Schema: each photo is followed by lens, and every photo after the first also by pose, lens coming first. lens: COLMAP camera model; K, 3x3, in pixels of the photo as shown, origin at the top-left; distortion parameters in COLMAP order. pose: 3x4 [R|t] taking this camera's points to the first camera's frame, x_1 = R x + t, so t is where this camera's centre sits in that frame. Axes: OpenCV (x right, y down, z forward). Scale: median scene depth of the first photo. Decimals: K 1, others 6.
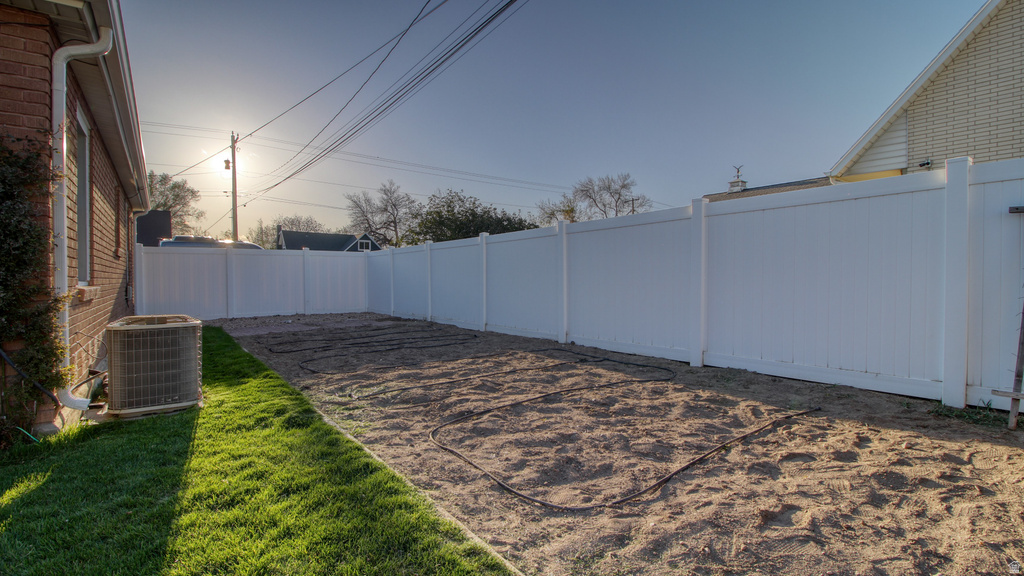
lens RADIAL K [[471.9, 0, 509.0], [0, 471.9, 289.3], [0, 0, 1]] dist [-0.013547, -0.002418]
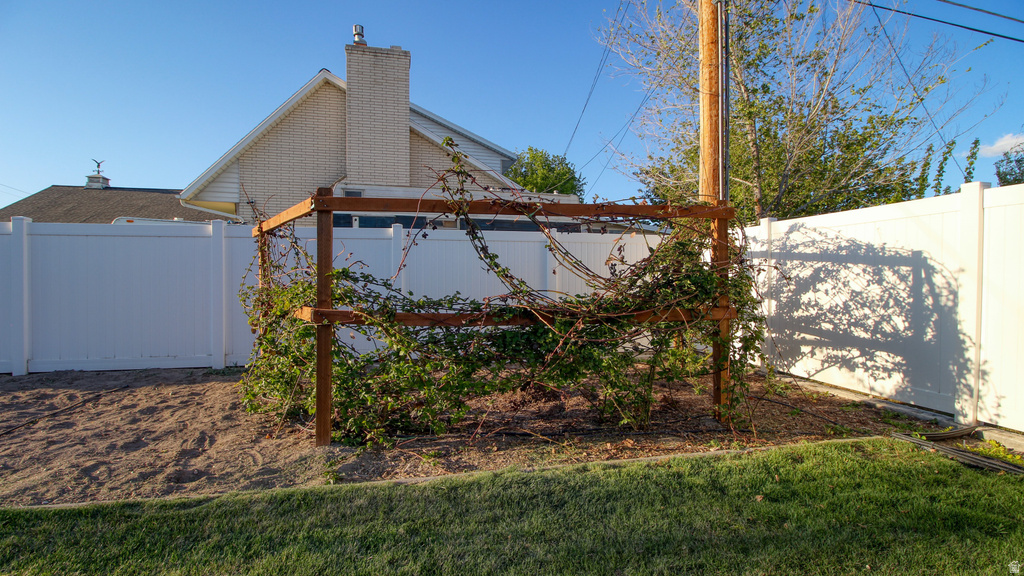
lens RADIAL K [[471.9, 0, 510.5], [0, 471.9, 287.9], [0, 0, 1]] dist [-0.013547, -0.002418]
pose [[0.400116, -0.009283, 0.916418, -0.115892], [0.014997, 0.999881, 0.003581, -0.021074], [-0.916342, 0.012311, 0.400207, -0.438172]]
